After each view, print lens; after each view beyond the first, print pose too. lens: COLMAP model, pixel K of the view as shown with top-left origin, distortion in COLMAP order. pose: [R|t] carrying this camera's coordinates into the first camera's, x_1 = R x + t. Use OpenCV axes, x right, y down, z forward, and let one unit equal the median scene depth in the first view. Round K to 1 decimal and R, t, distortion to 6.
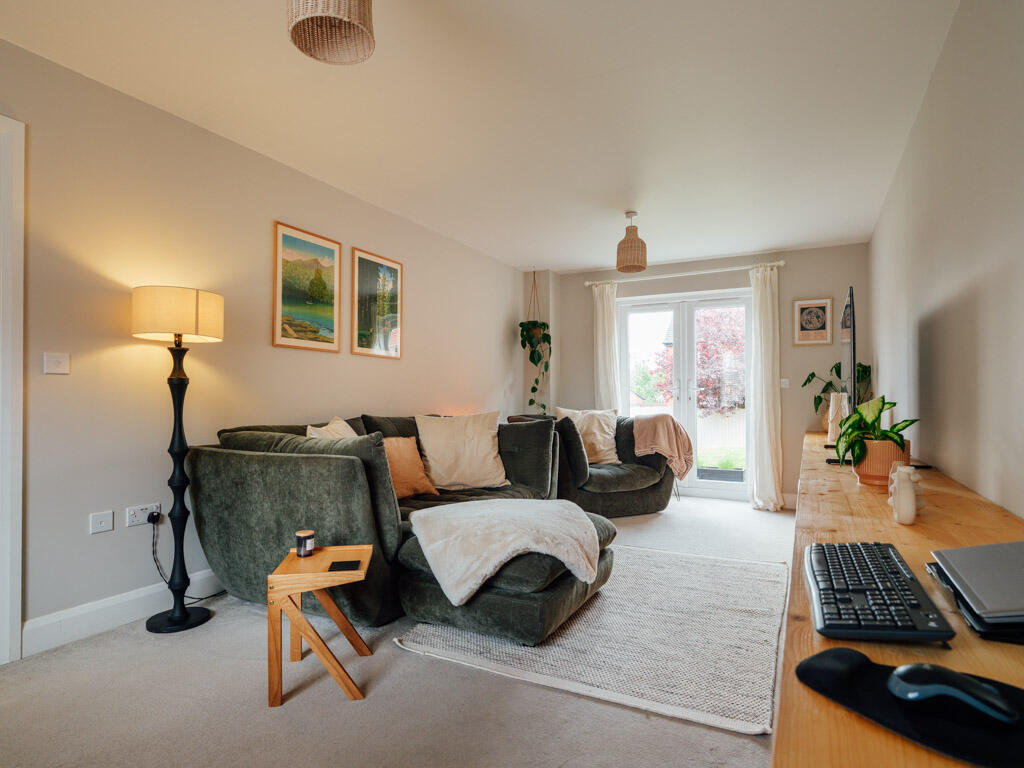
lens RADIAL K [[562.0, 0, 524.0], [0, 562.0, 393.2], [0, 0, 1]] dist [0.000918, 0.000092]
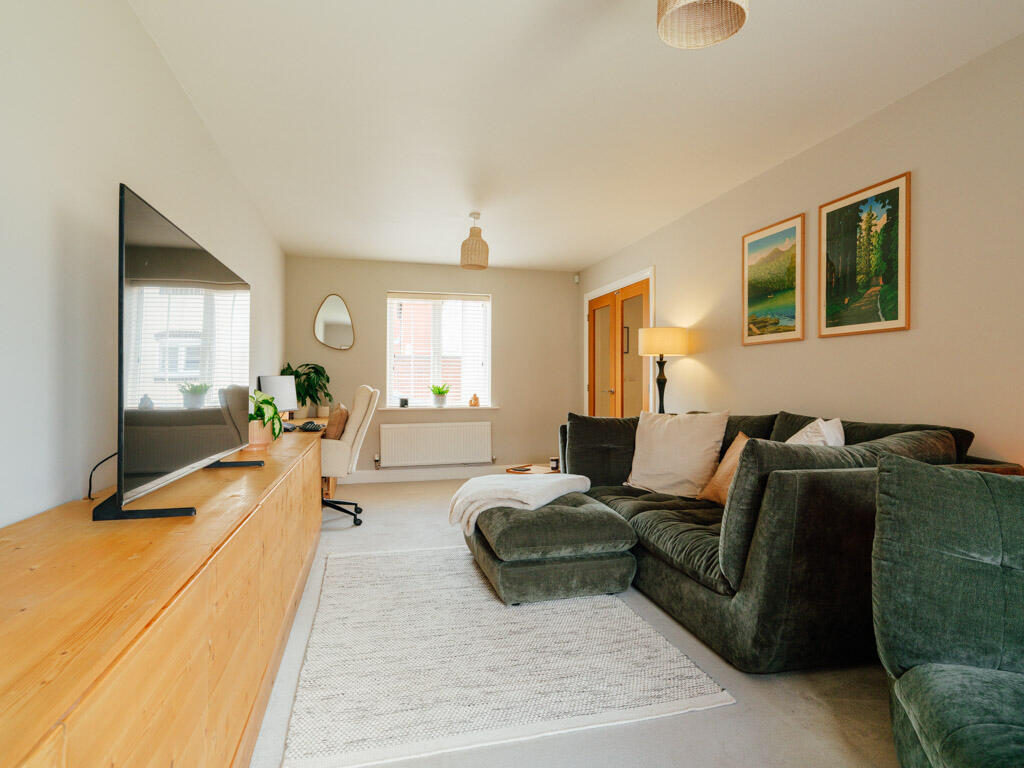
lens RADIAL K [[553.6, 0, 505.5], [0, 553.6, 383.4], [0, 0, 1]] dist [0.002178, -0.000238]
pose [[-0.759455, -0.004763, -0.650542, 0.607903], [0.003225, 0.999933, -0.011085, 0.003595], [0.650551, -0.010517, -0.759389, 1.421345]]
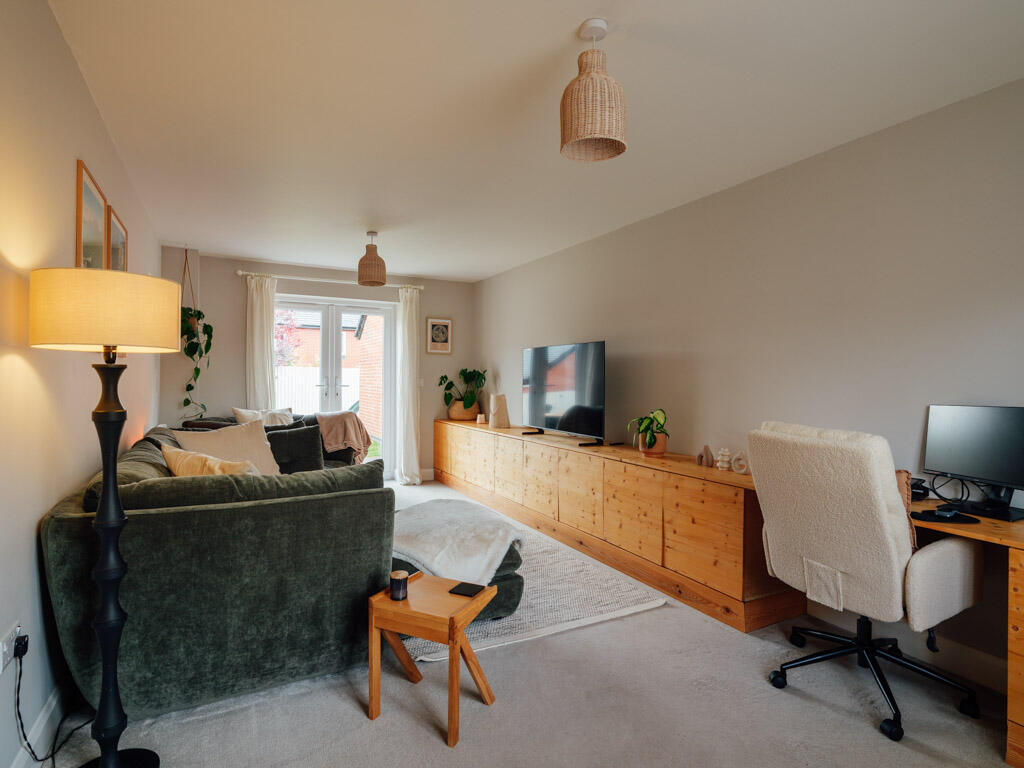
lens RADIAL K [[532.7, 0, 512.0], [0, 532.7, 384.0], [0, 0, 1]] dist [0.000651, -0.000662]
pose [[0.592956, -0.001191, 0.805234, -0.605670], [-0.015752, 0.999790, 0.013079, -0.053200], [-0.805081, -0.020439, 0.592813, 0.194220]]
